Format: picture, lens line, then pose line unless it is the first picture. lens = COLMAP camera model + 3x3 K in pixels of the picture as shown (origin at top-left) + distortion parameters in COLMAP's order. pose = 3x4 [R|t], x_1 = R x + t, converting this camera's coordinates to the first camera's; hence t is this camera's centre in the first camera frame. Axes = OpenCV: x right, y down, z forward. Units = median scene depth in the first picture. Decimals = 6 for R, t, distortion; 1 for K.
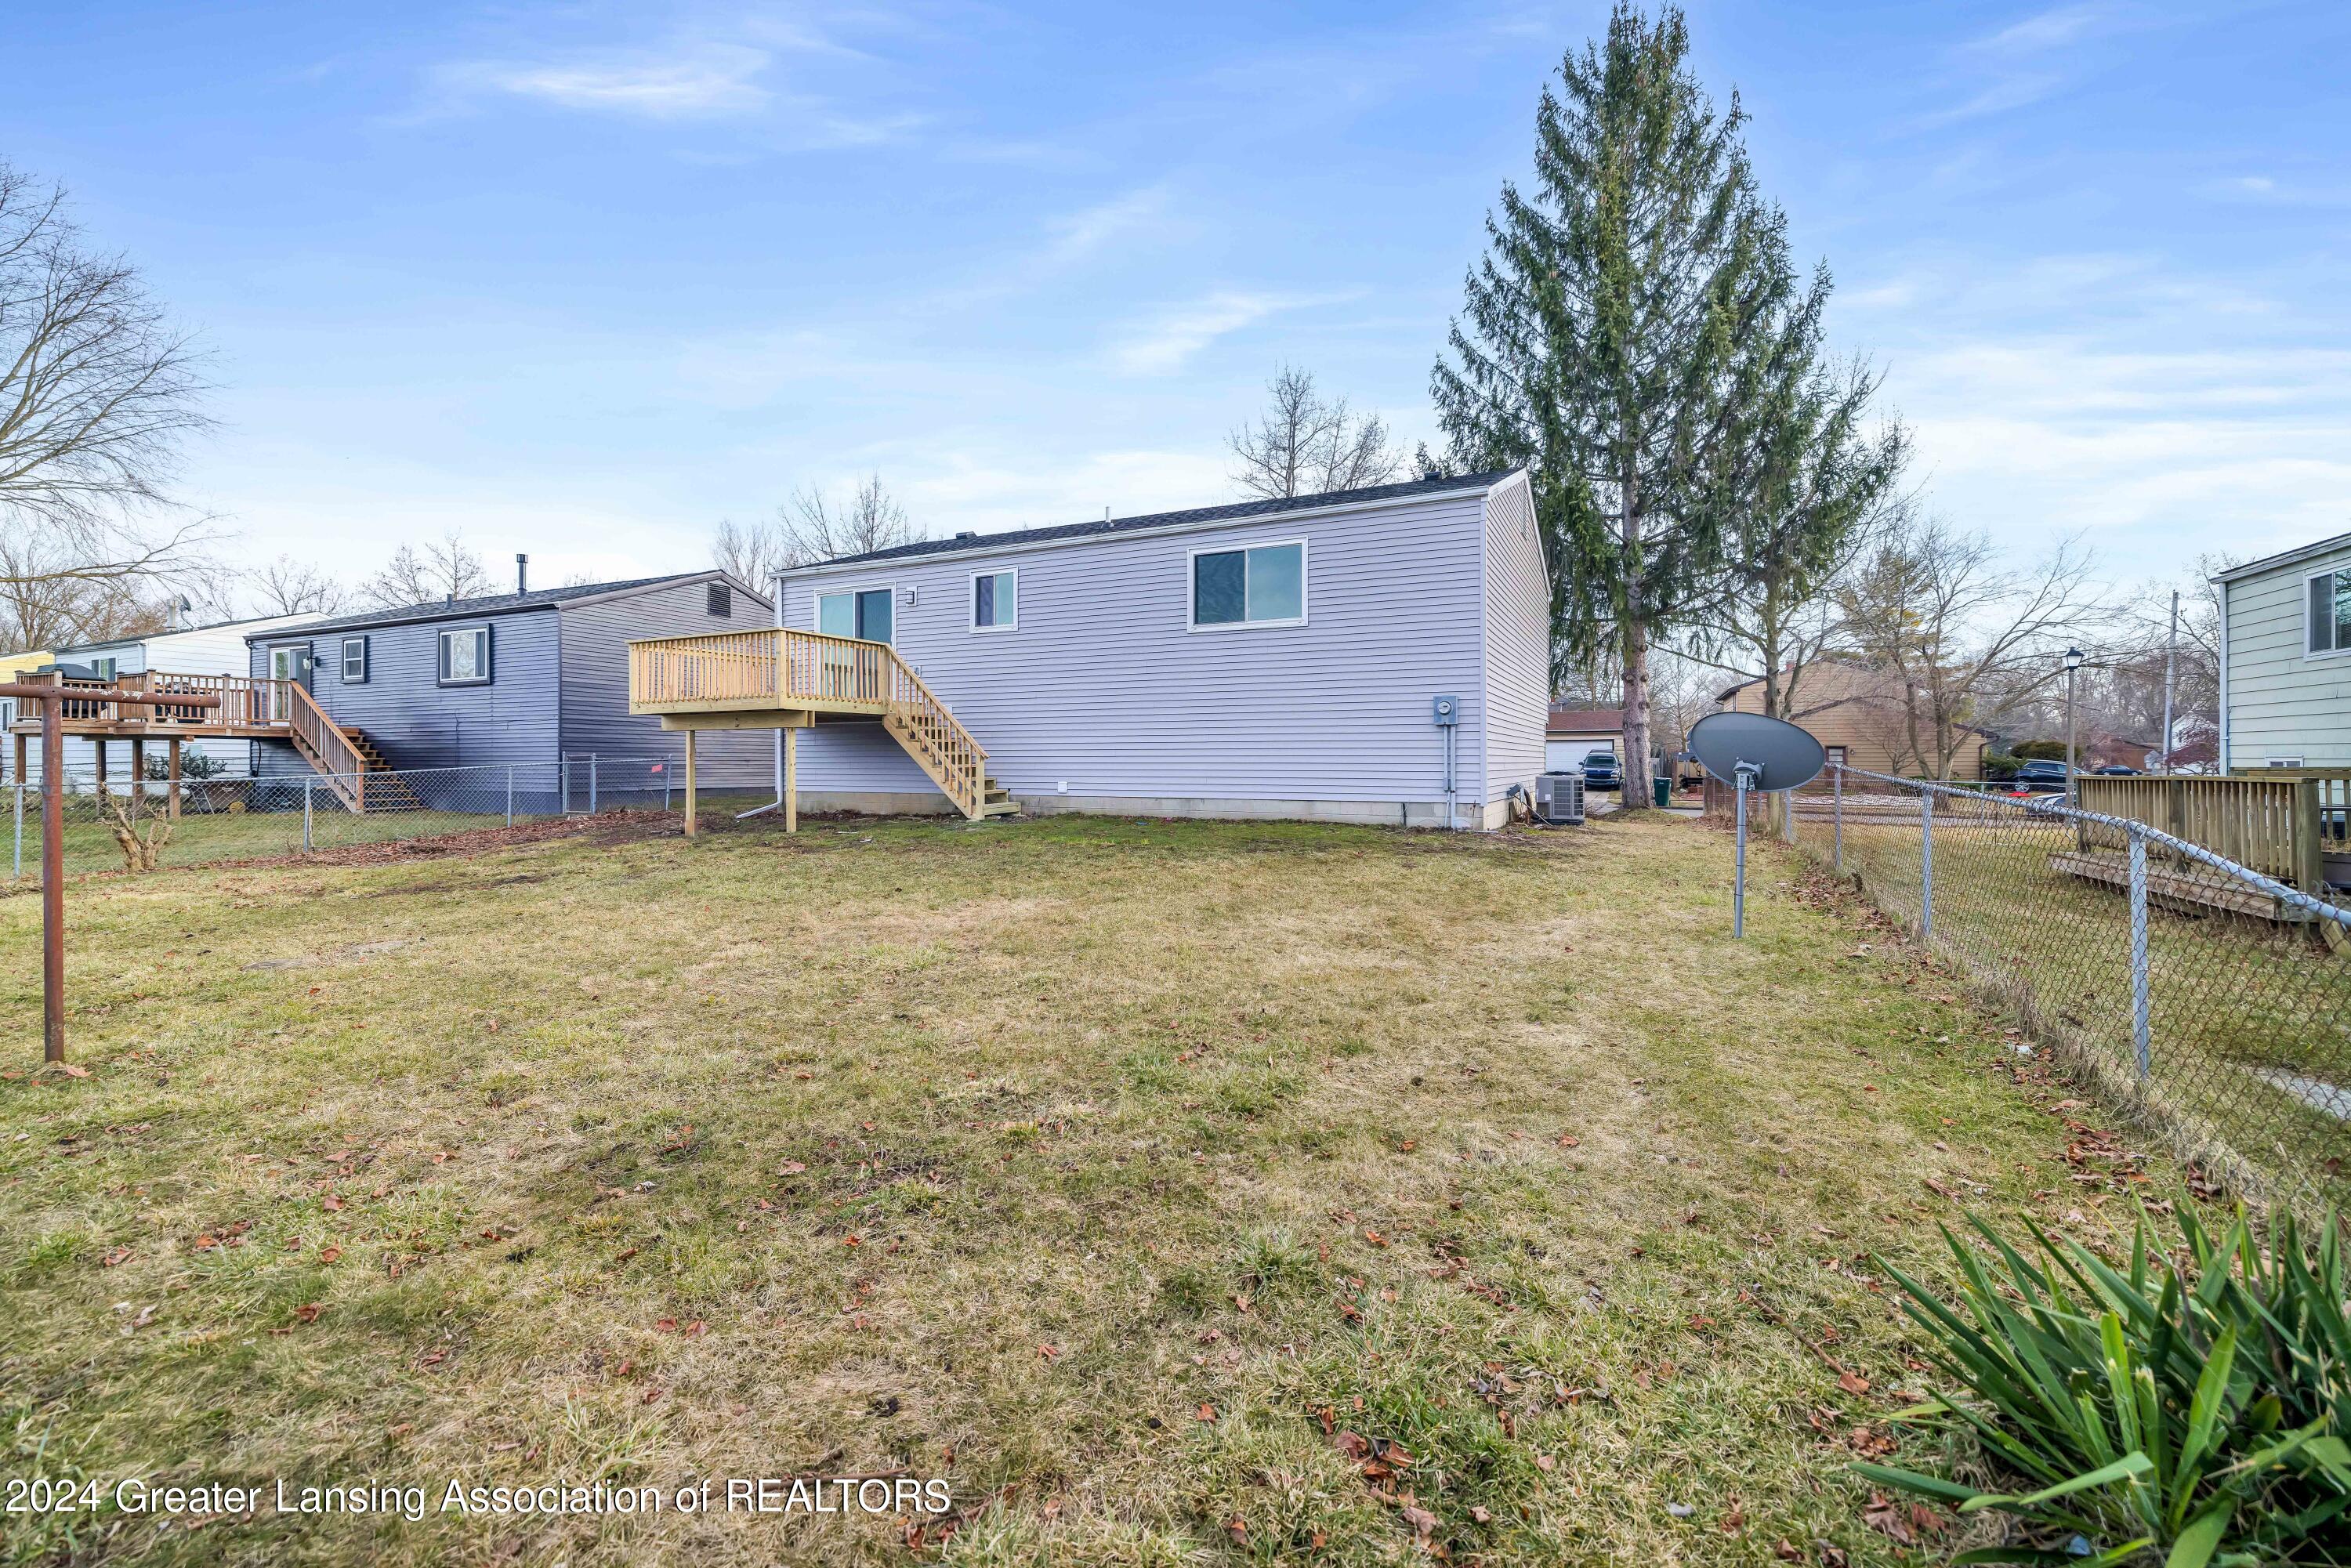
lens RADIAL K [[977.7, 0, 1173.8], [0, 977.7, 771.6], [0, 0, 1]] dist [-0.000406, -0.000054]
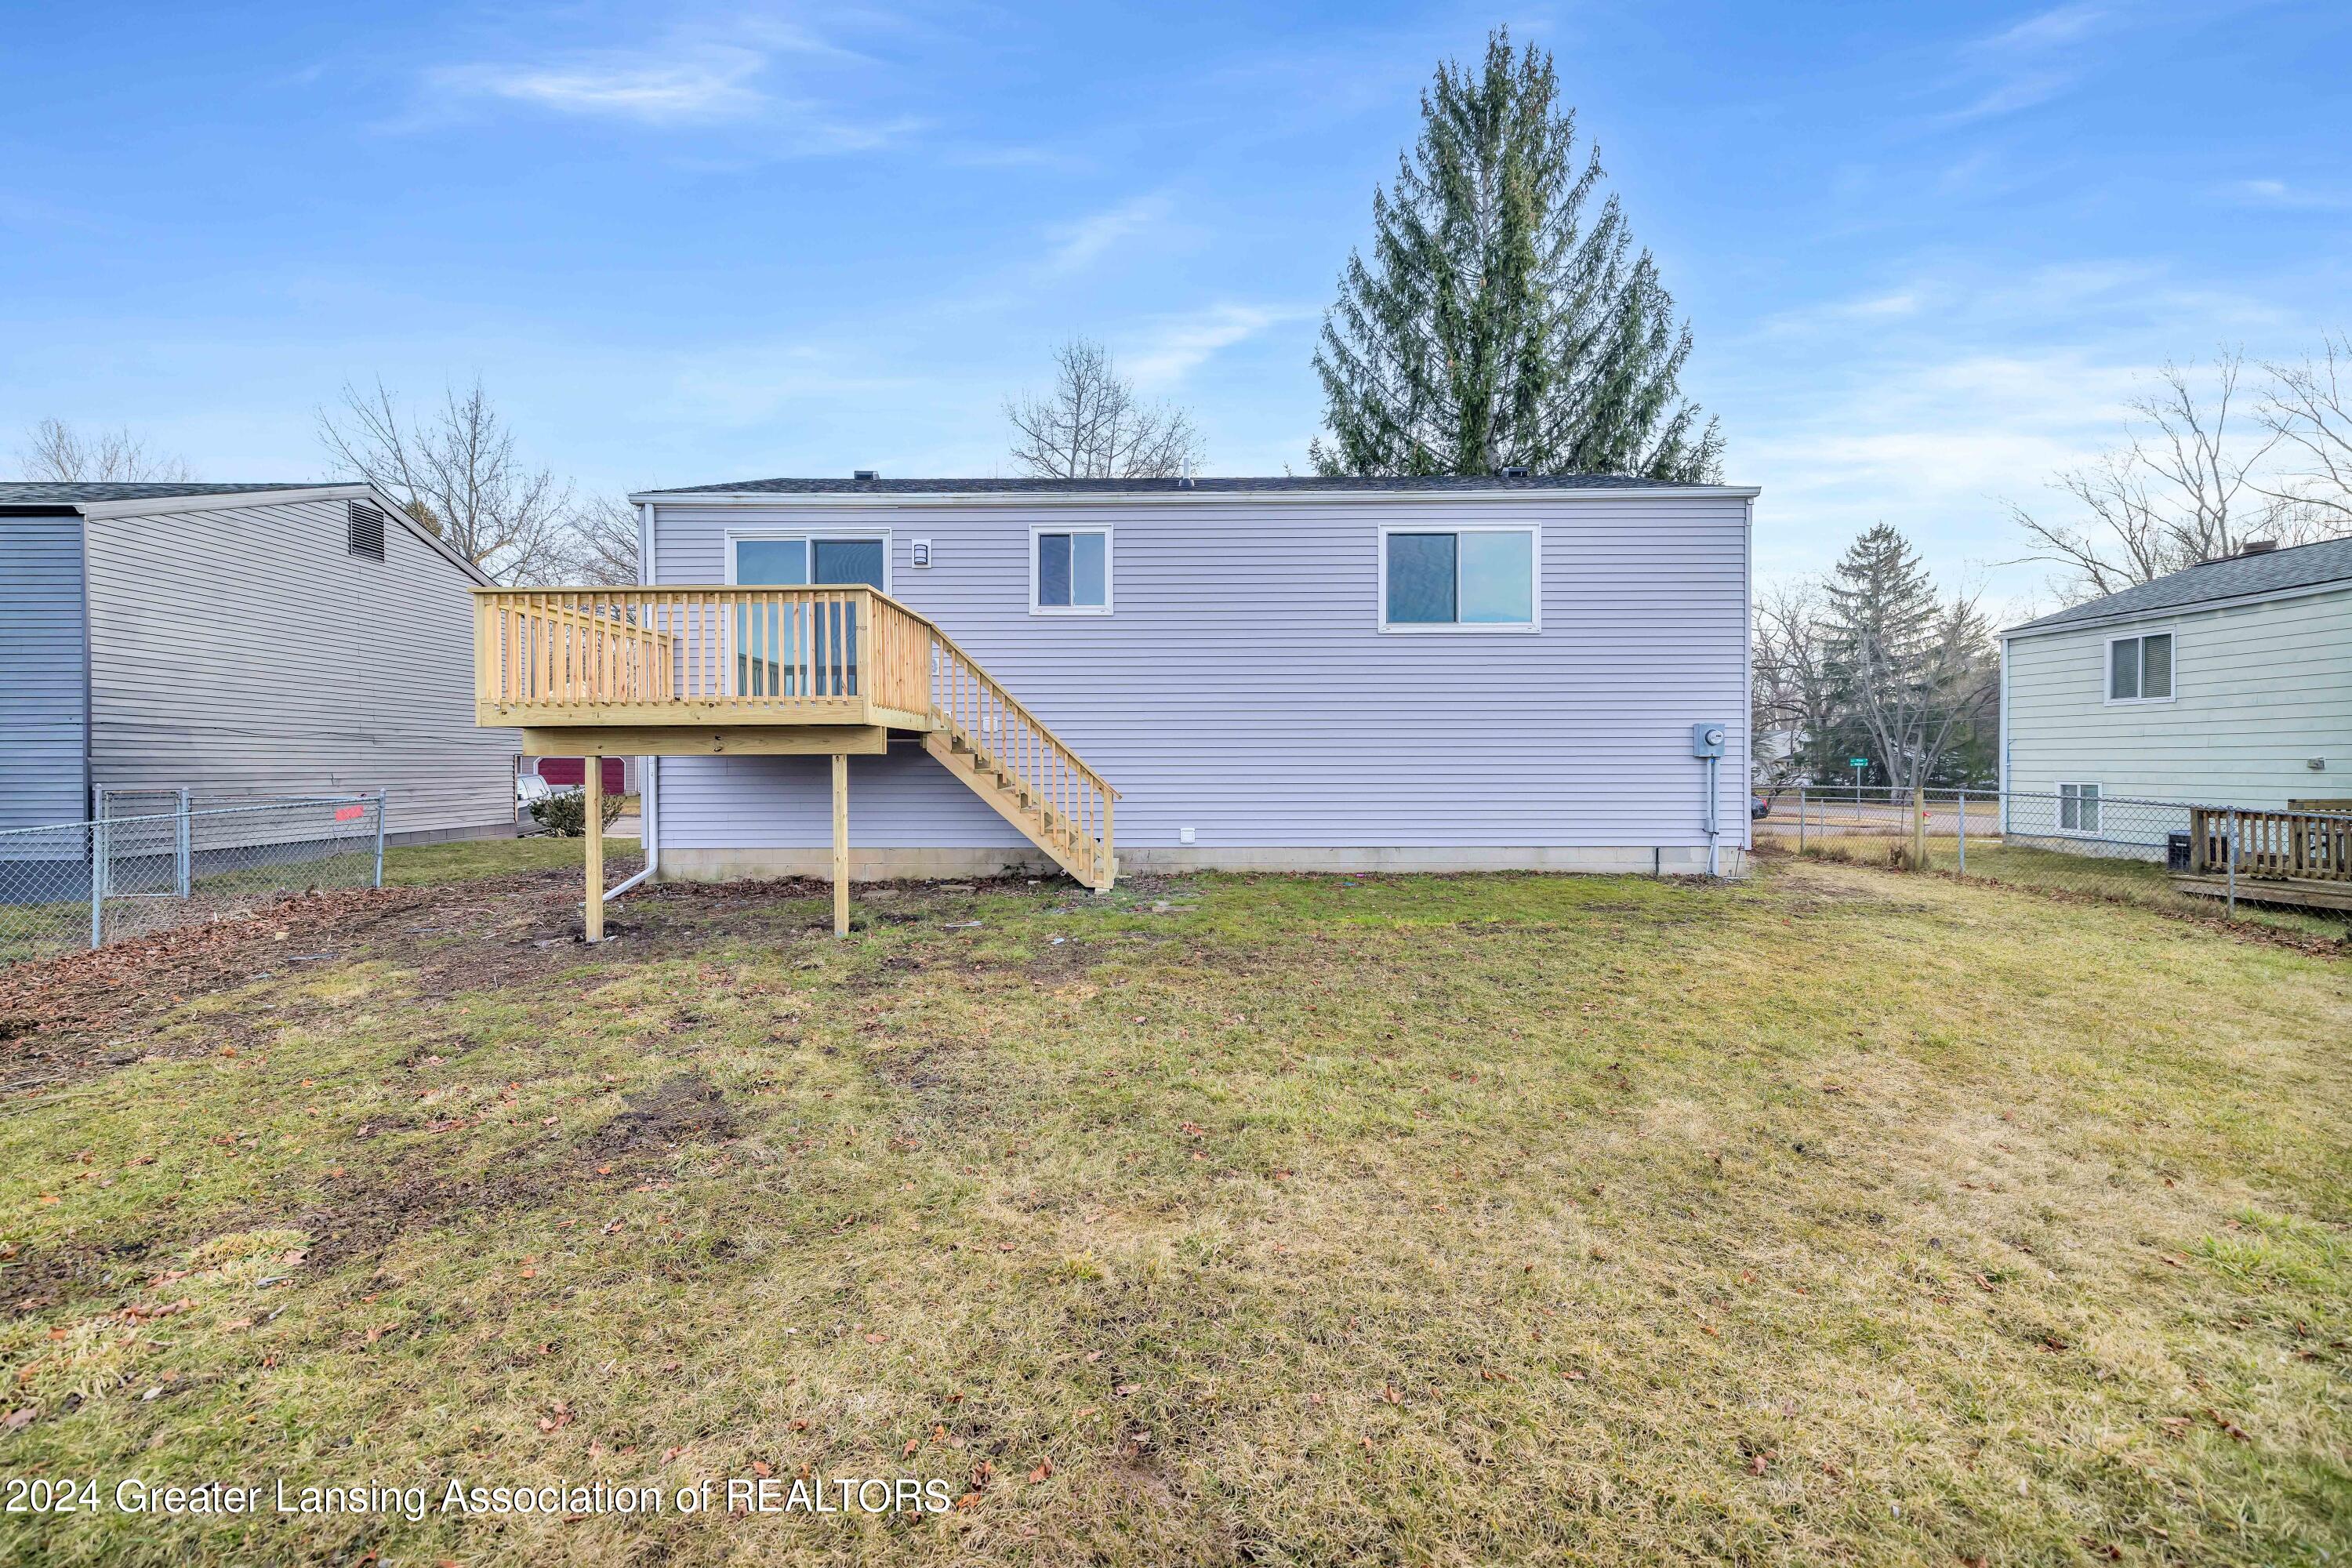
lens RADIAL K [[978.2, 0, 1175.6], [0, 978.2, 776.5], [0, 0, 1]] dist [-0.000406, -0.000054]
pose [[0.902410, -0.007127, 0.430819, -0.388110], [0.005319, 0.999971, 0.005402, -0.028047], [-0.430845, -0.002583, 0.902422, 0.310279]]
